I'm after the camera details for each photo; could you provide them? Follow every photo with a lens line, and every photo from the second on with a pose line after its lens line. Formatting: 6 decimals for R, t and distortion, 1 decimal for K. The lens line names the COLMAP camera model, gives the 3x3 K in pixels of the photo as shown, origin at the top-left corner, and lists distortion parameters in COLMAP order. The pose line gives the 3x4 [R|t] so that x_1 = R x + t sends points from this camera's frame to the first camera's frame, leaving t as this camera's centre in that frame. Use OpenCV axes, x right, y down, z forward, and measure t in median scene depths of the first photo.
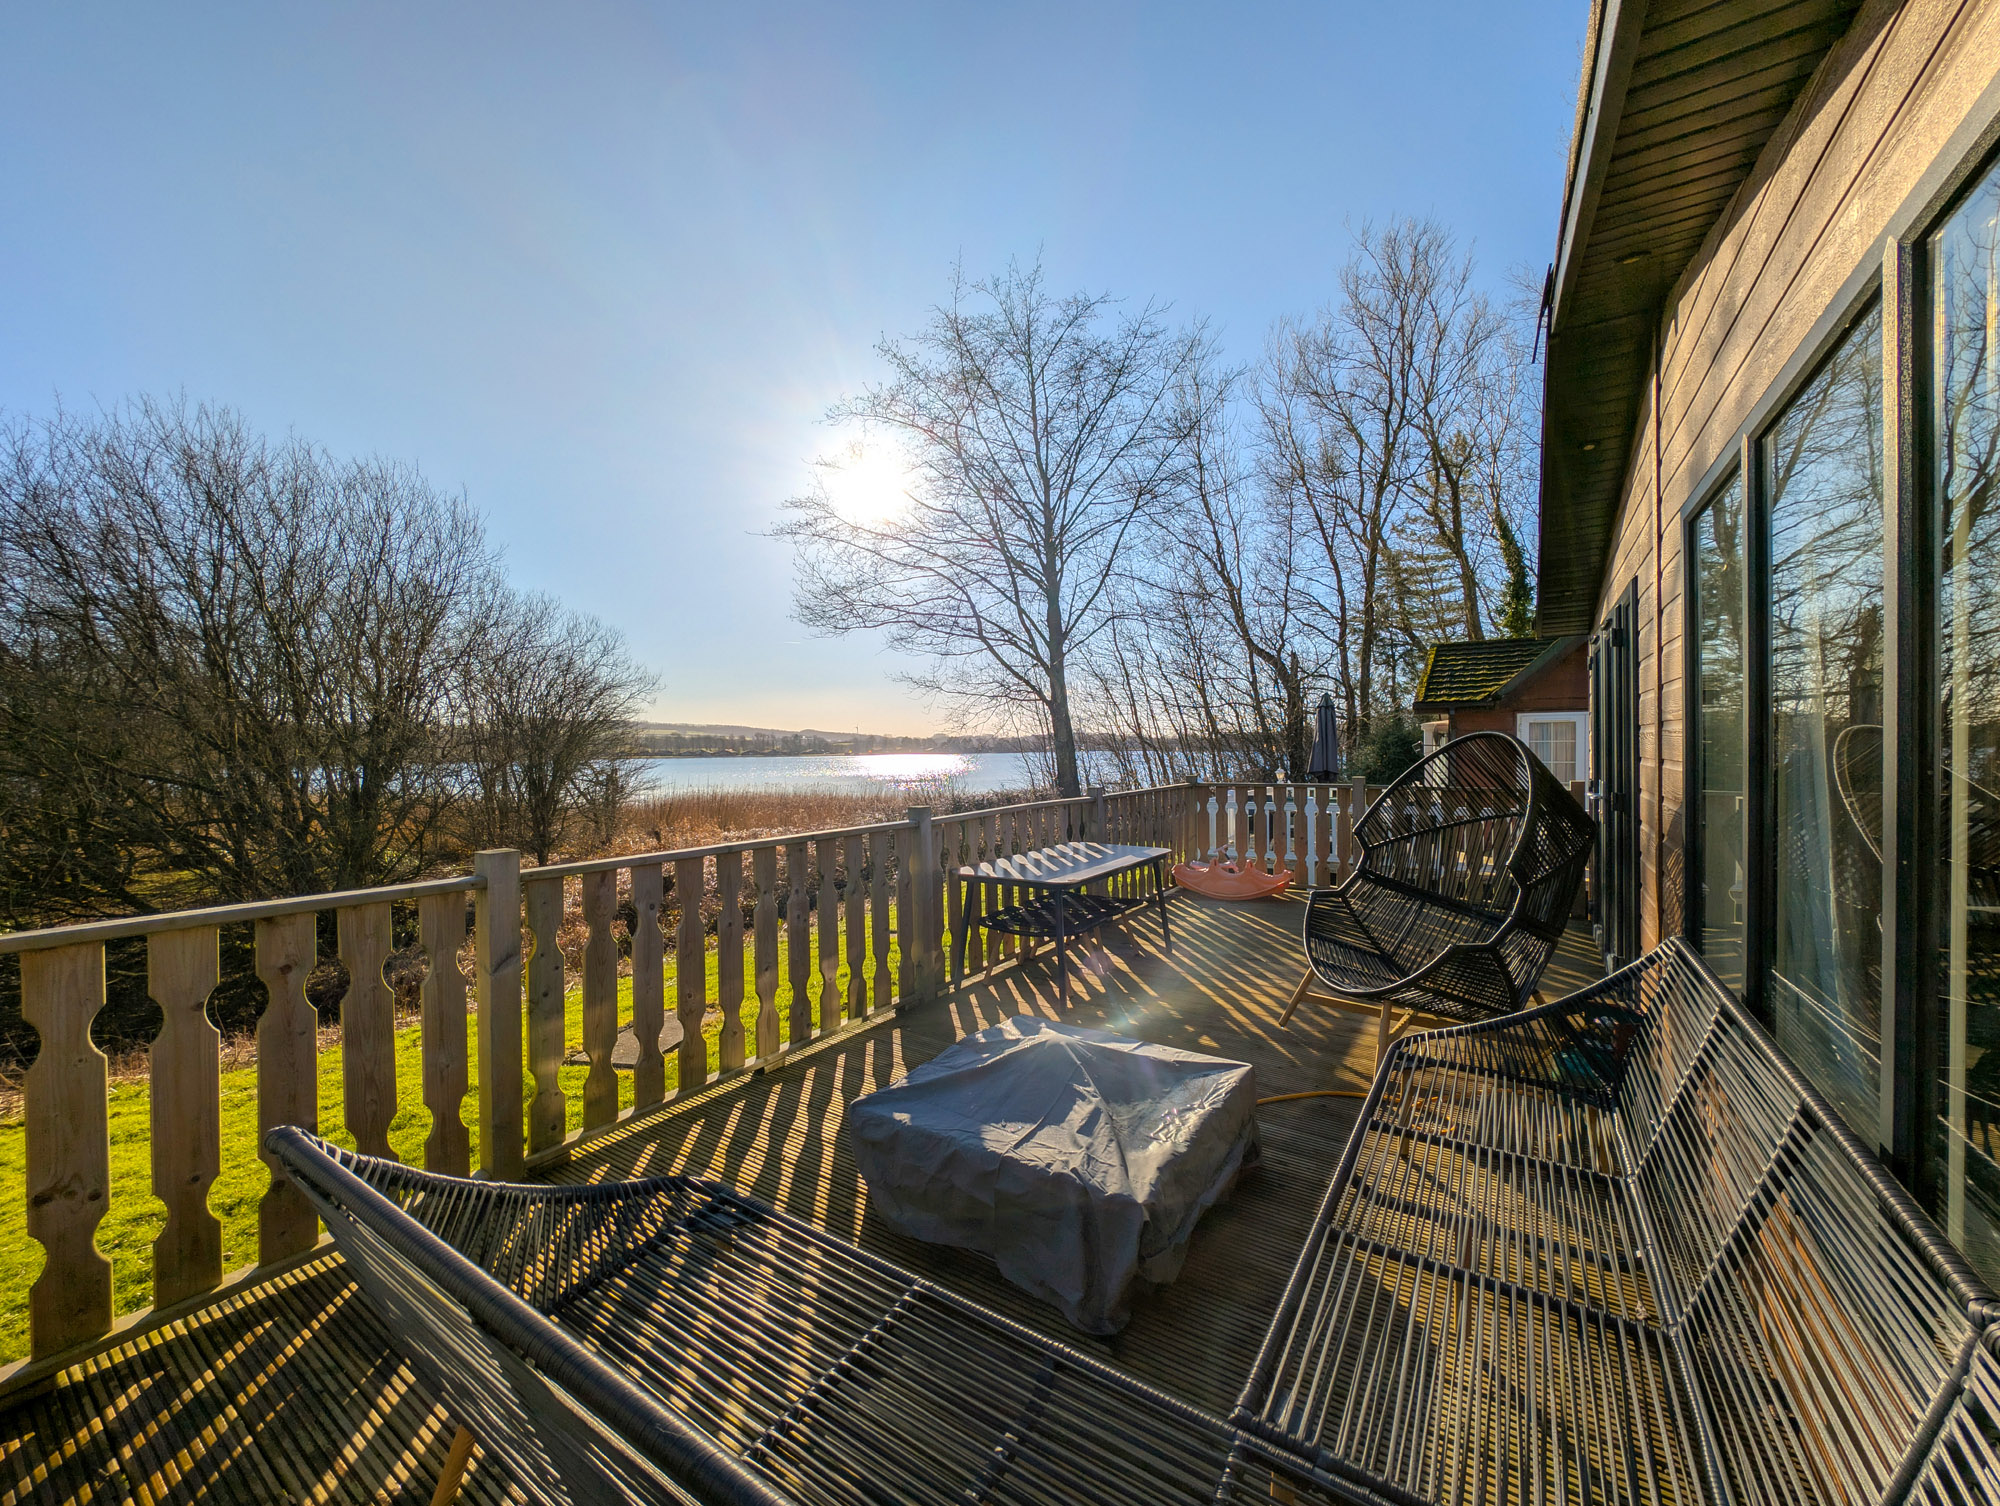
lens RADIAL K [[706.4, 0, 1005.8], [0, 706.4, 744.7], [0, 0, 1]] dist [0.024273, -0.017747]
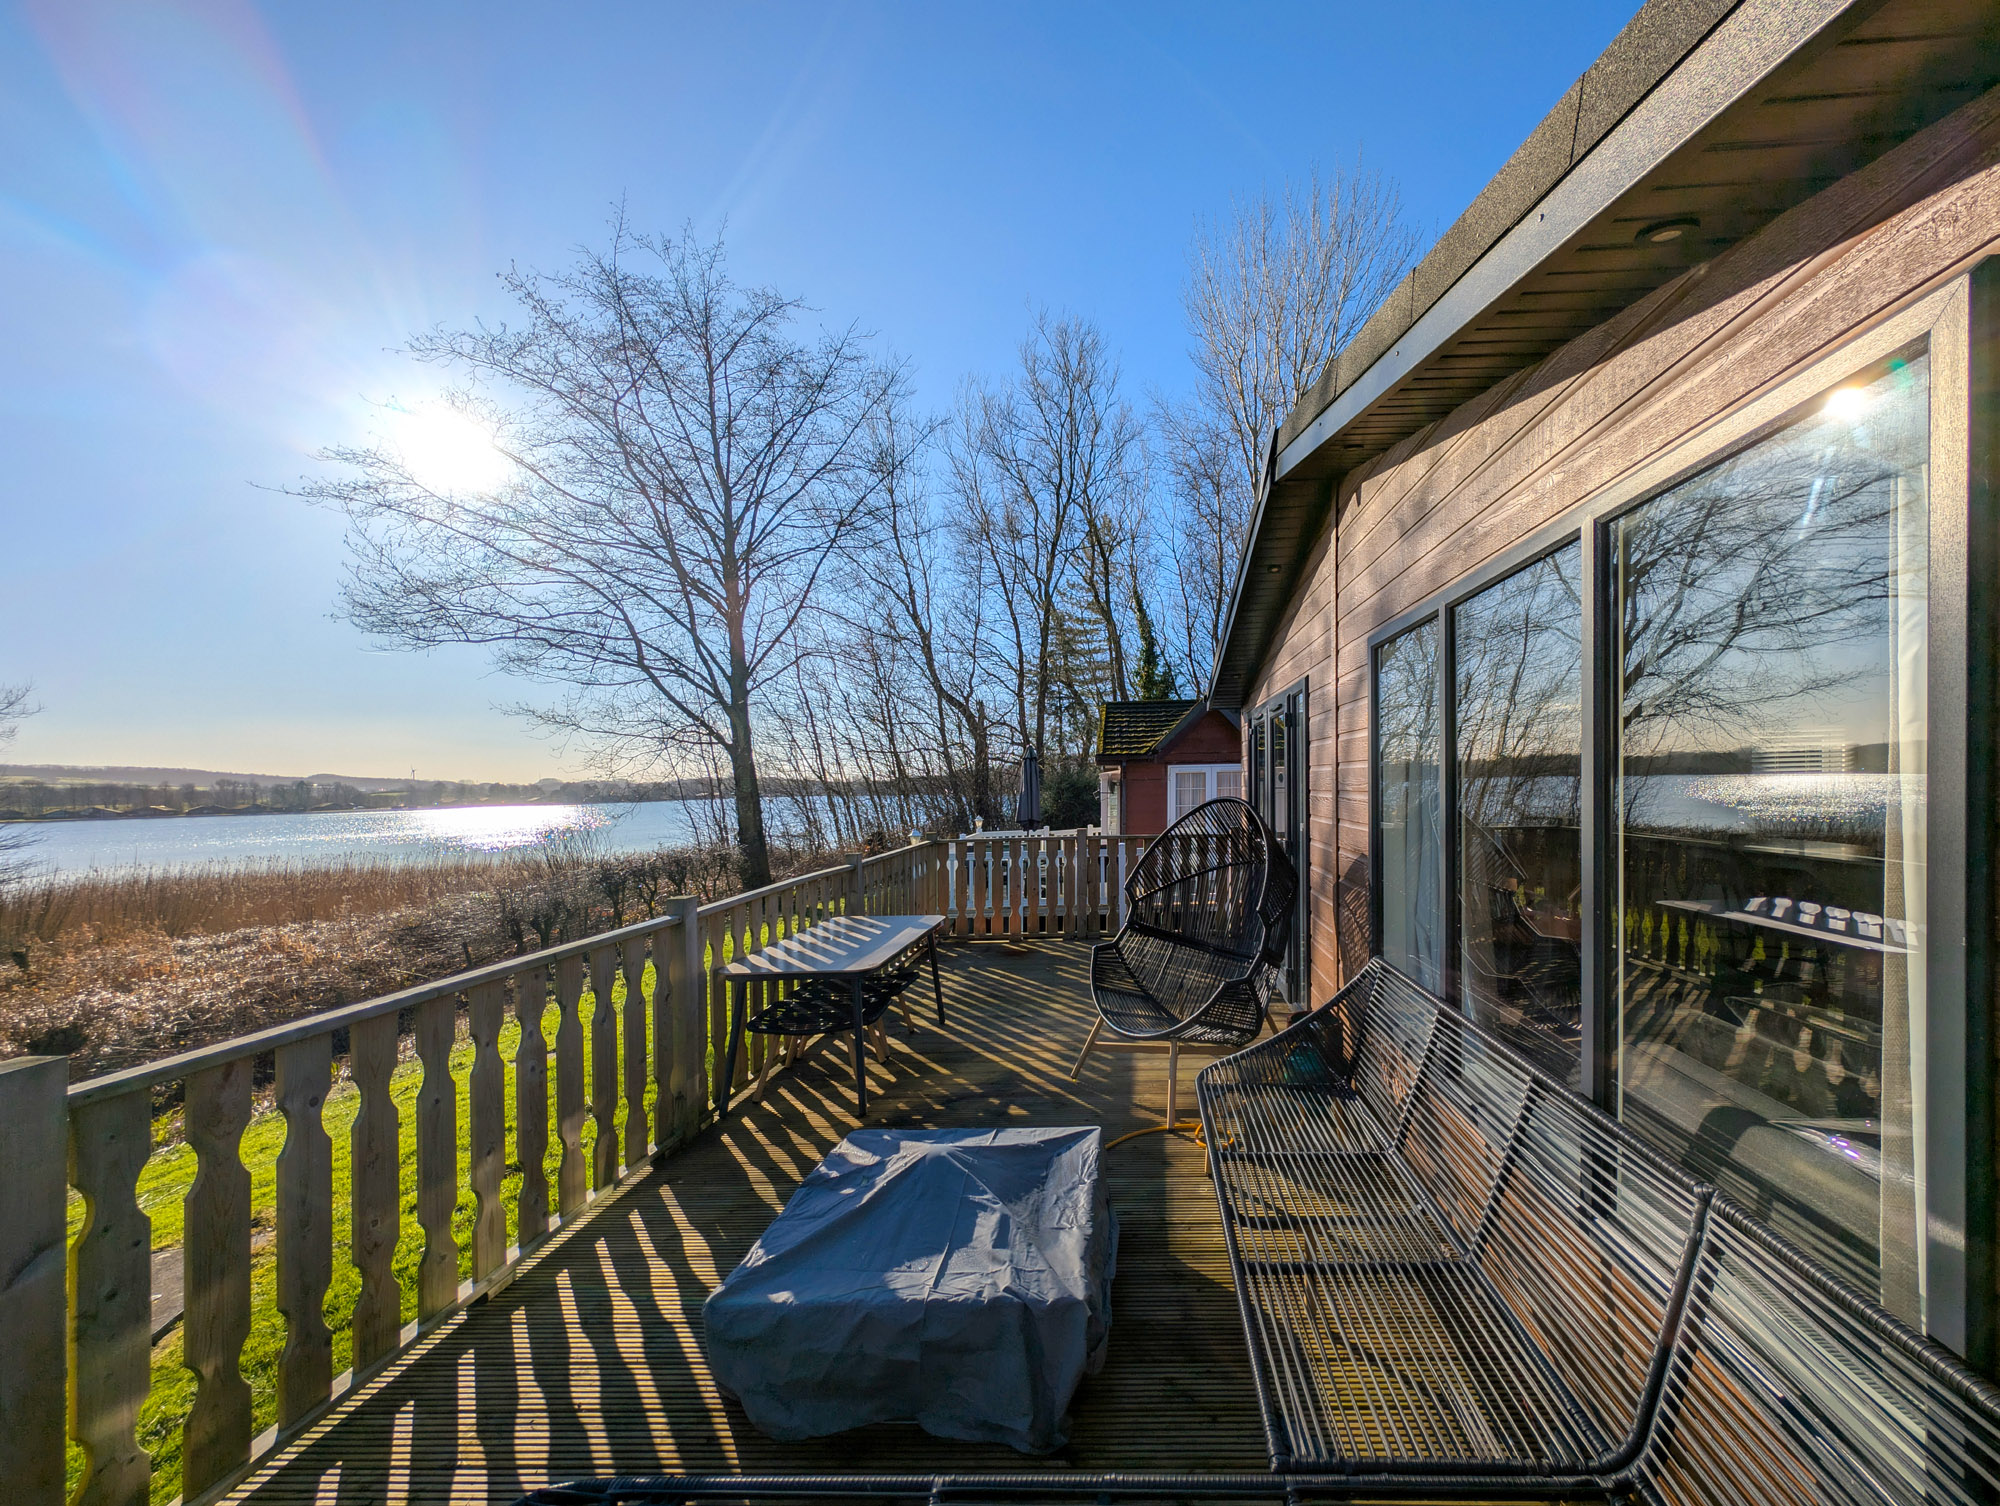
lens RADIAL K [[764.0, 0, 997.7], [0, 764.0, 762.7], [0, 0, 1]] dist [0.009898, -0.008025]
pose [[0.861253, -0.000563, 0.508176, -0.135182], [0.007280, 0.999910, -0.011232, -0.028370], [-0.508124, 0.013373, 0.861180, 0.037338]]
